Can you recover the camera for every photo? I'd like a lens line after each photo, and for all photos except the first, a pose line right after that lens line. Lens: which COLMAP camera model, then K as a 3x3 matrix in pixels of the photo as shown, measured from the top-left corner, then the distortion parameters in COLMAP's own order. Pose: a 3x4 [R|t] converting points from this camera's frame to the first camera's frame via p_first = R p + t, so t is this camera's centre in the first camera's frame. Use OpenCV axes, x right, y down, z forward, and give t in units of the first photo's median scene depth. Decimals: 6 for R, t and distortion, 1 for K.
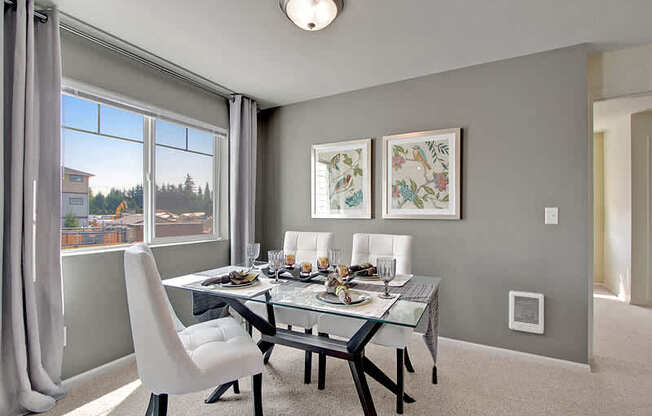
lens RADIAL K [[302.1, 0, 324.8], [0, 302.1, 213.2], [0, 0, 1]] dist [-0.018418, -0.000343]
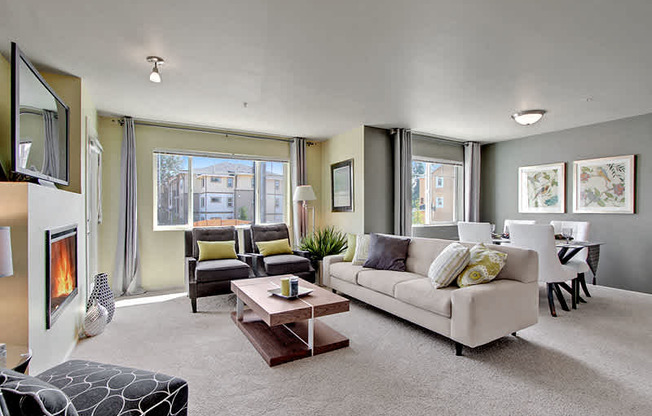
lens RADIAL K [[302.1, 0, 324.8], [0, 302.1, 213.2], [0, 0, 1]] dist [-0.018418, -0.000343]
pose [[0.853619, 0.005524, -0.520869, -0.107510], [0.000850, 0.999928, 0.011998, -0.001065], [0.520897, -0.010685, 0.853552, -1.031672]]
